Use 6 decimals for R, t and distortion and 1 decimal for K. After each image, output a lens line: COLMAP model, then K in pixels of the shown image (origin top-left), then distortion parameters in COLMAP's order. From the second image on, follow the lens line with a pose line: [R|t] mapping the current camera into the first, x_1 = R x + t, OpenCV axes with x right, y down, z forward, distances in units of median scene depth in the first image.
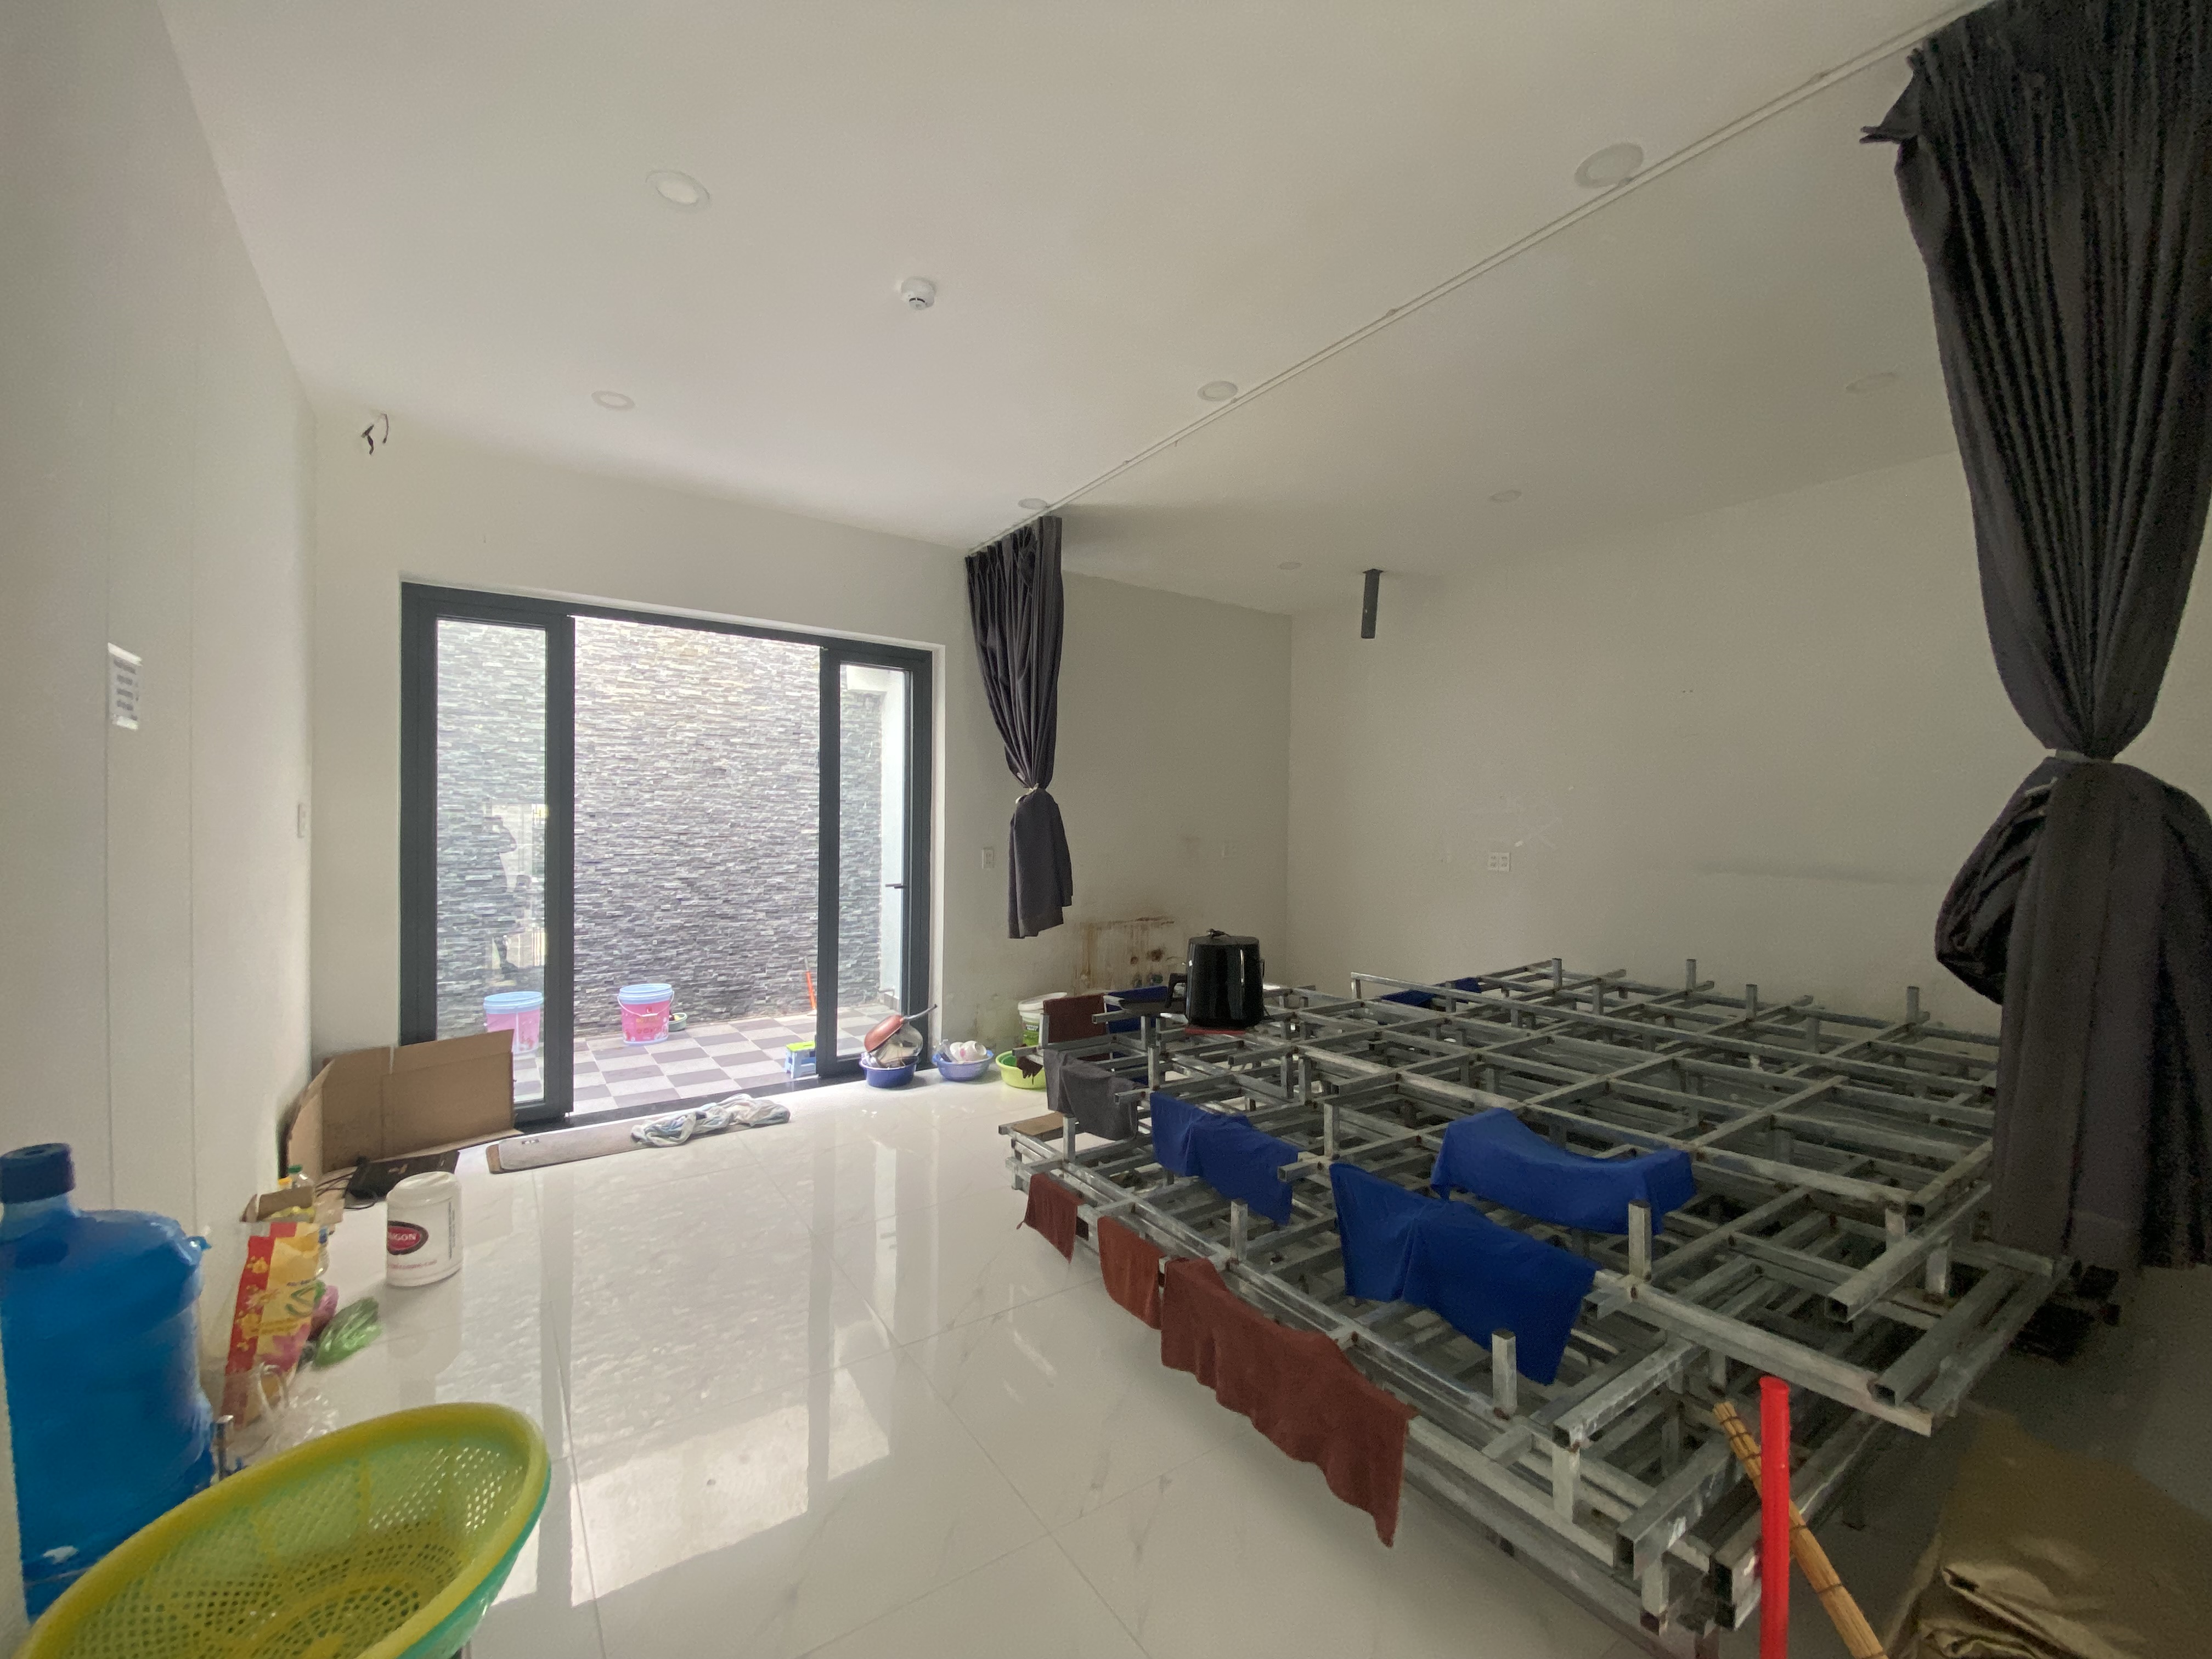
lens RADIAL K [[883.4, 0, 1095.6], [0, 883.4, 831.0], [0, 0, 1]] dist [0.017778, -0.018536]
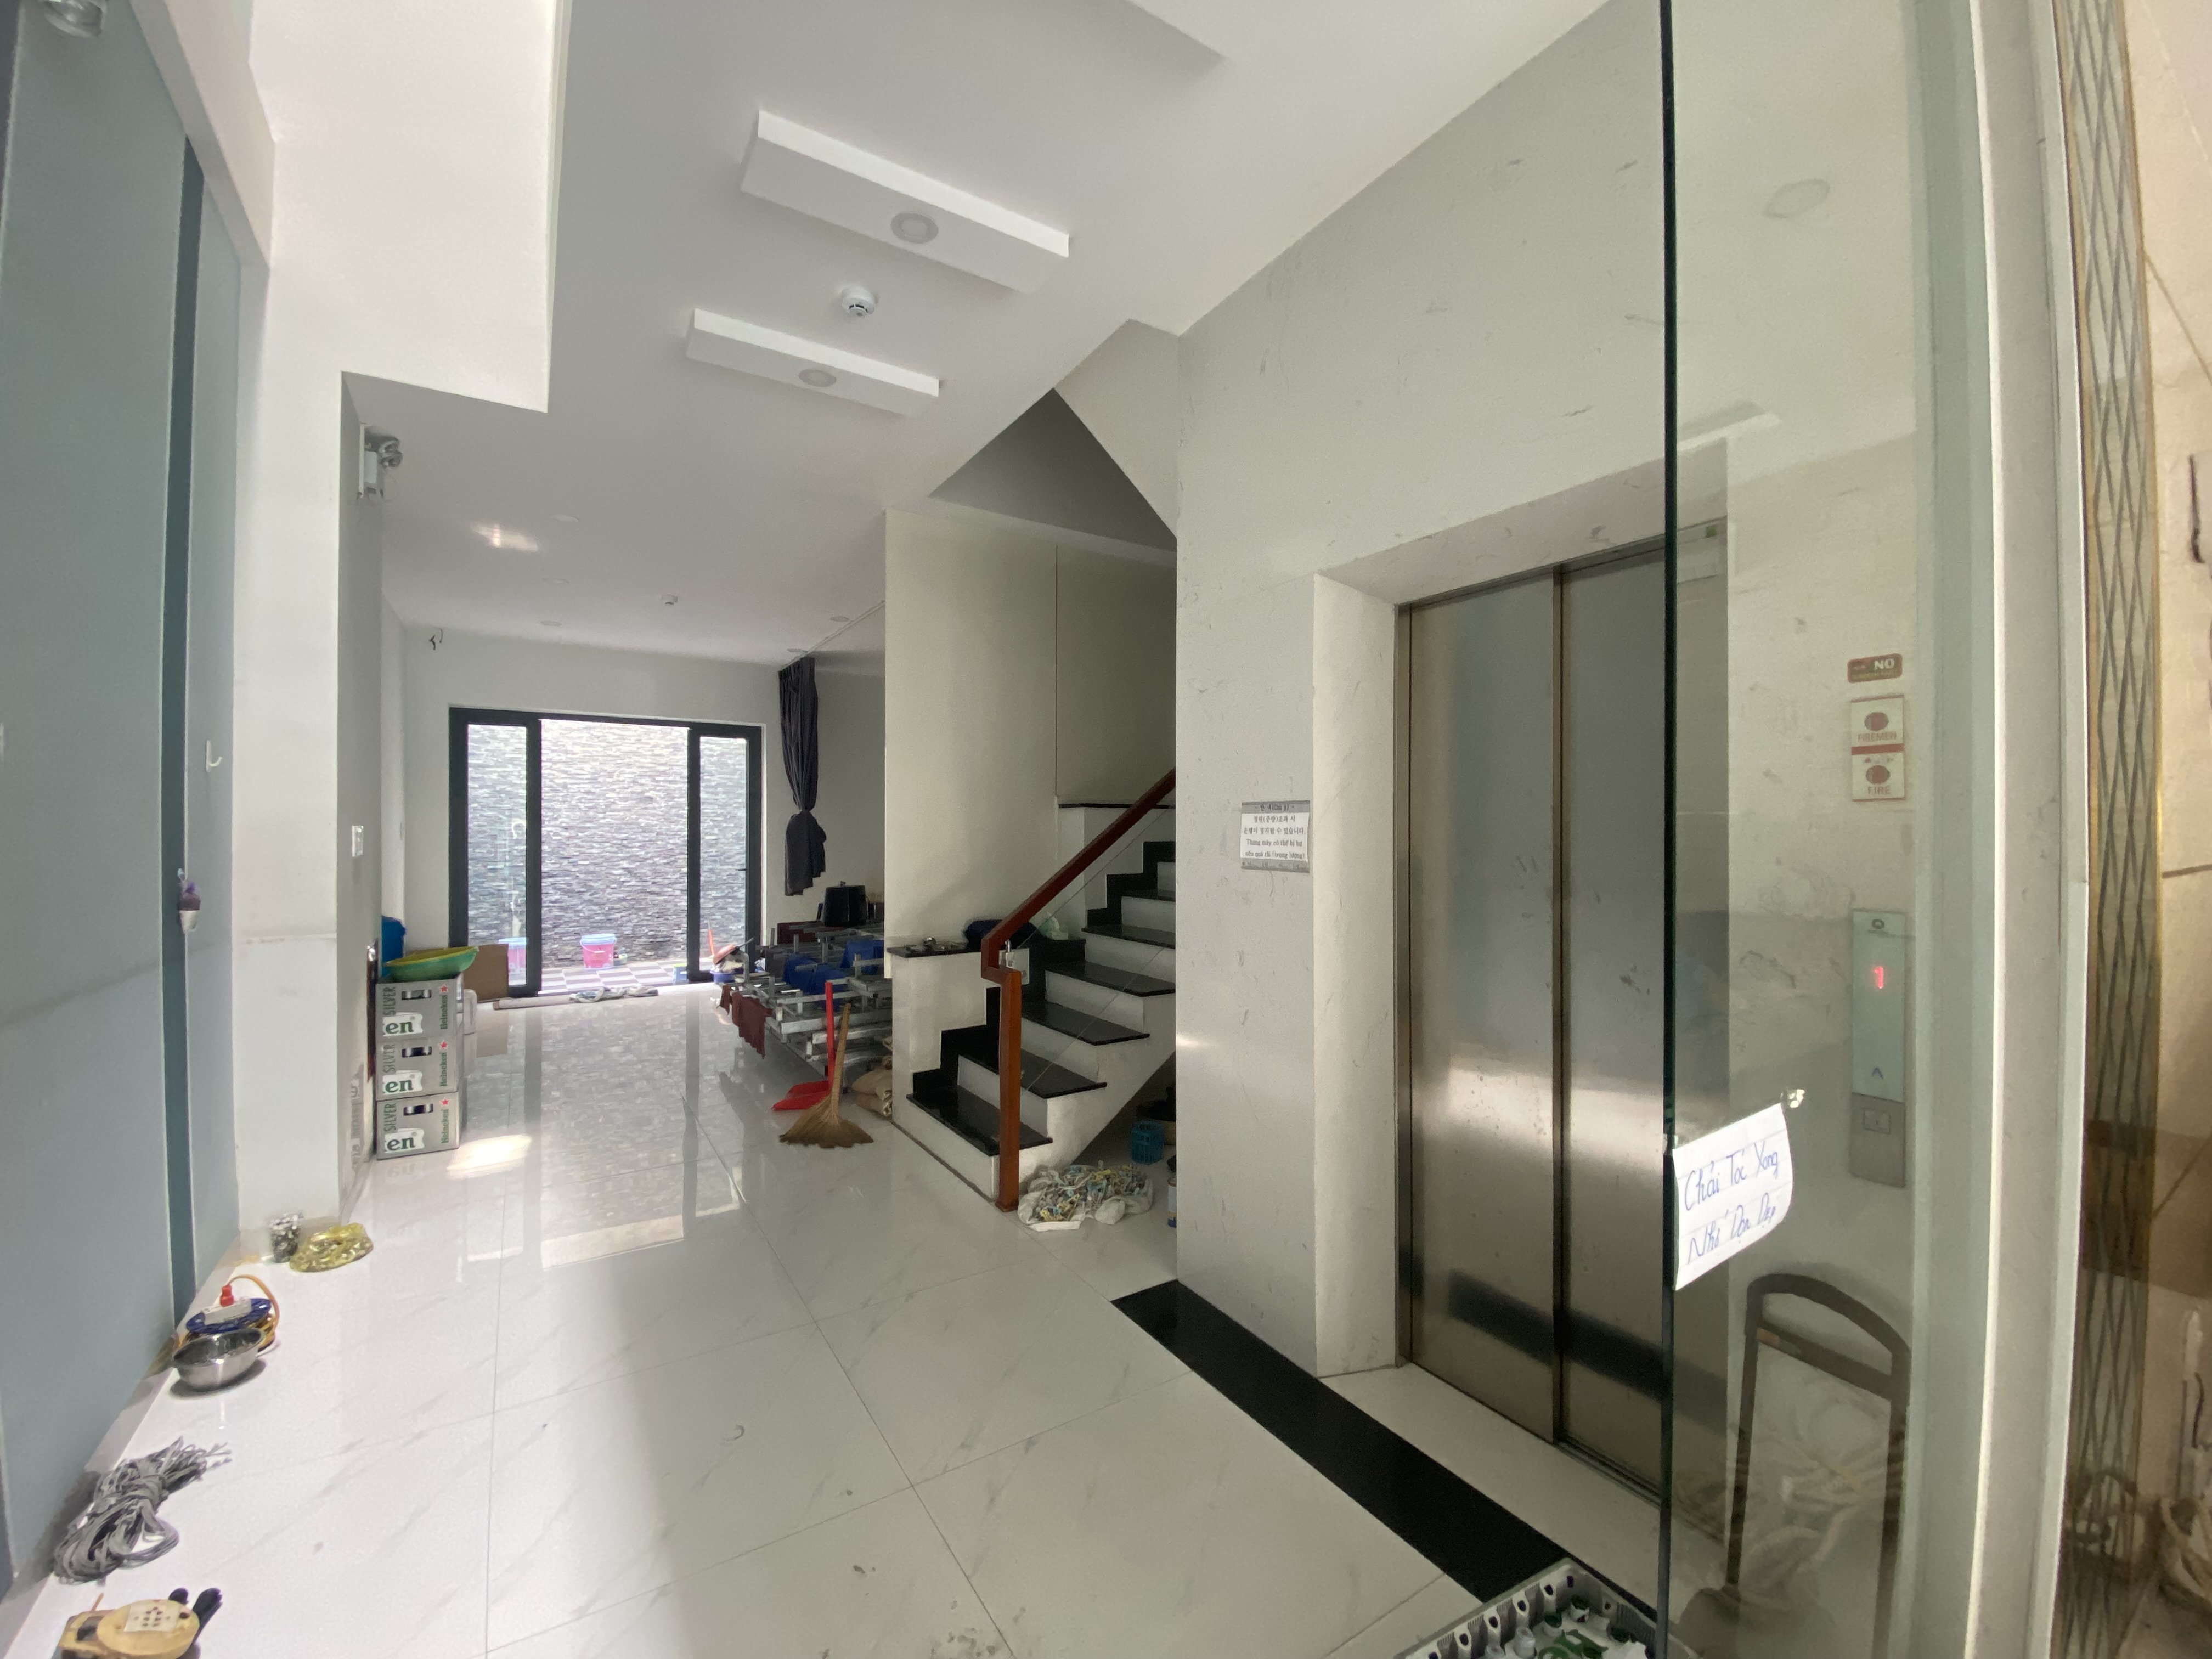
lens RADIAL K [[883.4, 0, 1095.6], [0, 883.4, 831.0], [0, 0, 1]] dist [0.017778, -0.018536]
pose [[0.999454, -0.008255, -0.031996, 0.591686], [0.007908, 0.999909, -0.010964, 0.017123], [0.032084, 0.010705, 0.999428, -0.764602]]
